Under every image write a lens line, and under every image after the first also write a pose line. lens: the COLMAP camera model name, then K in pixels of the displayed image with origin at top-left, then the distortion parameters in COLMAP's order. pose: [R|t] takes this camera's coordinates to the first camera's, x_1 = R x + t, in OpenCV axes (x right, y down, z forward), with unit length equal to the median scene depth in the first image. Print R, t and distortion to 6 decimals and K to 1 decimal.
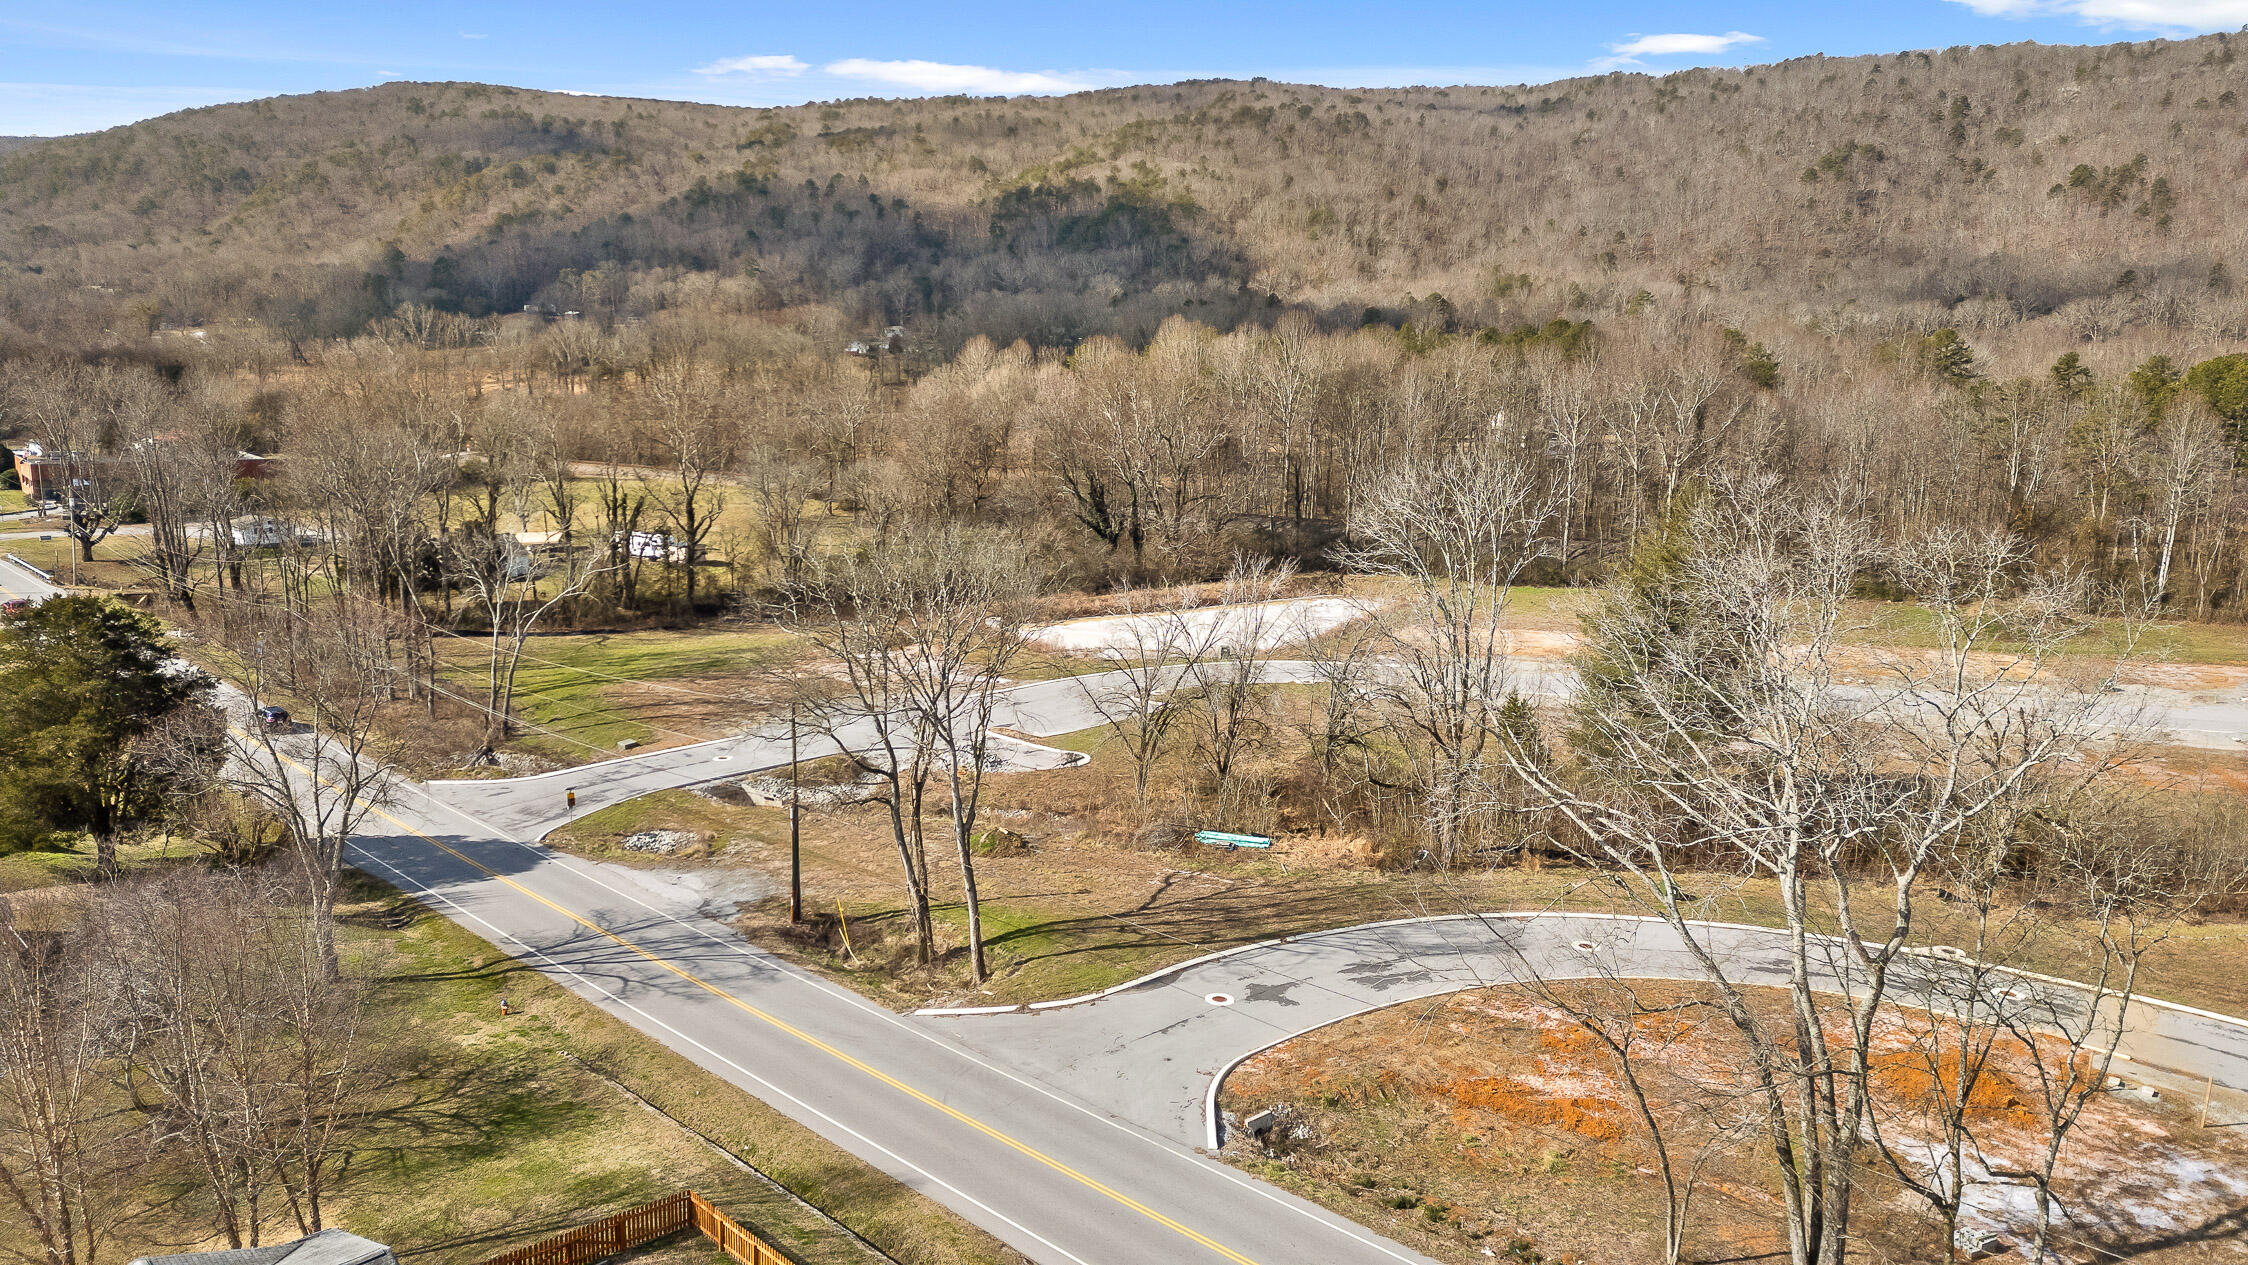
lens RADIAL K [[1554.5, 0, 1127.4], [0, 1554.5, 626.3], [0, 0, 1]] dist [0.094003, -0.076861]
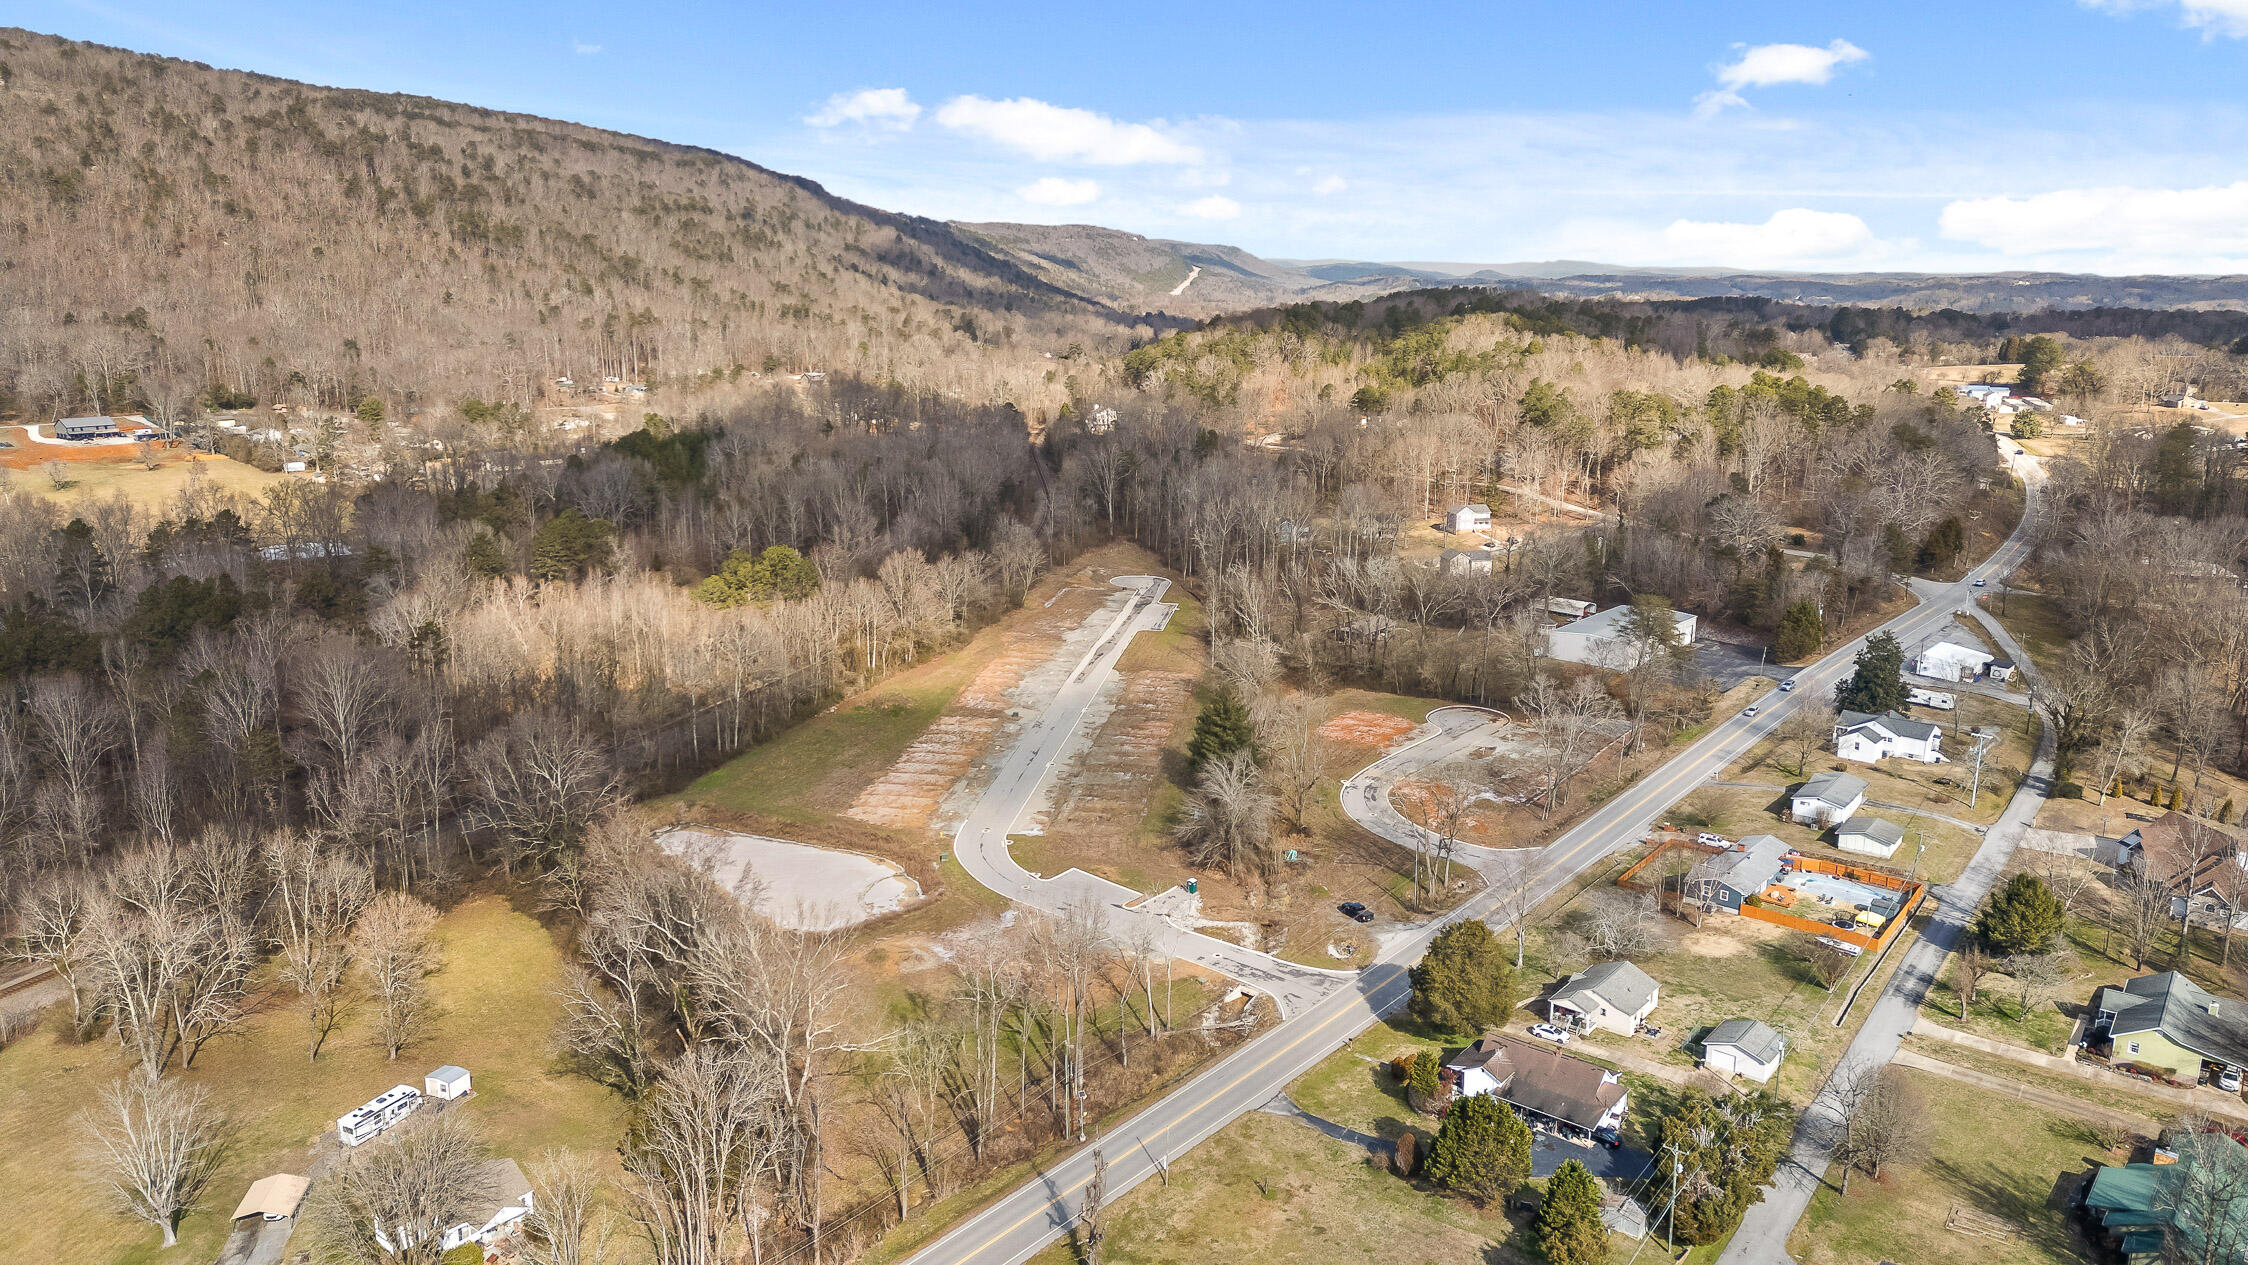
lens RADIAL K [[1554.5, 0, 1132.8], [0, 1554.5, 646.9], [0, 0, 1]] dist [0.094003, -0.076861]
pose [[-0.086839, -0.255267, 0.962963, -1.044733], [0.179513, 0.946783, 0.267166, -0.422154], [-0.979915, 0.196065, -0.036394, 0.569296]]
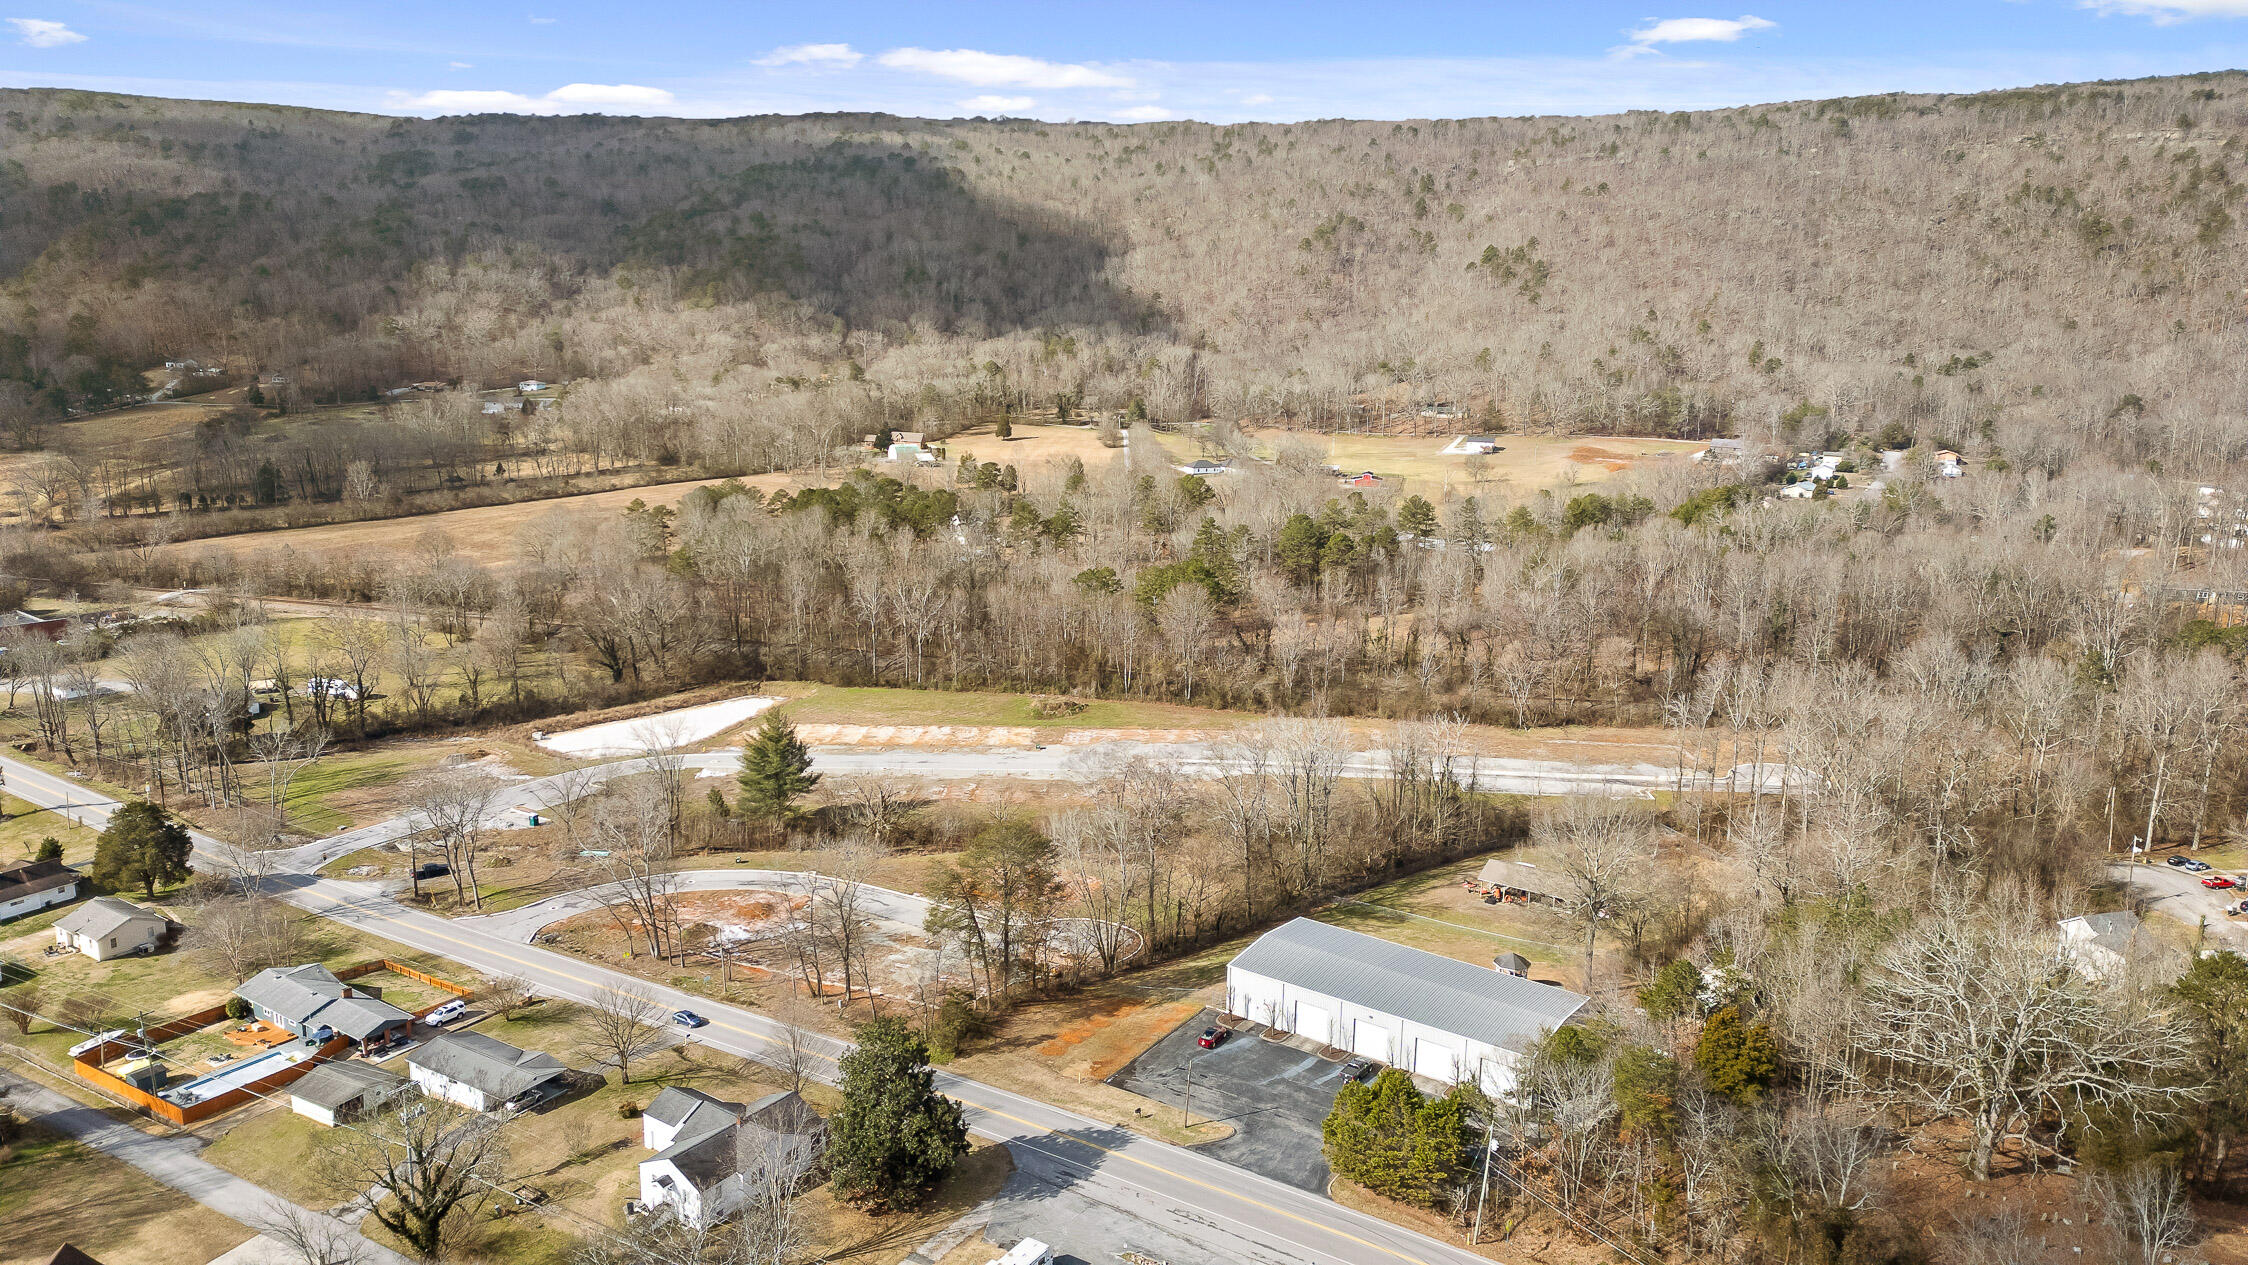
lens RADIAL K [[1554.5, 0, 1131.8], [0, 1554.5, 647.9], [0, 0, 1]] dist [0.094003, -0.076861]
pose [[0.981411, -0.047658, 0.185907, 0.219933], [0.039090, 0.998010, 0.049483, -0.141354], [-0.187895, -0.041296, 0.981321, -0.819205]]
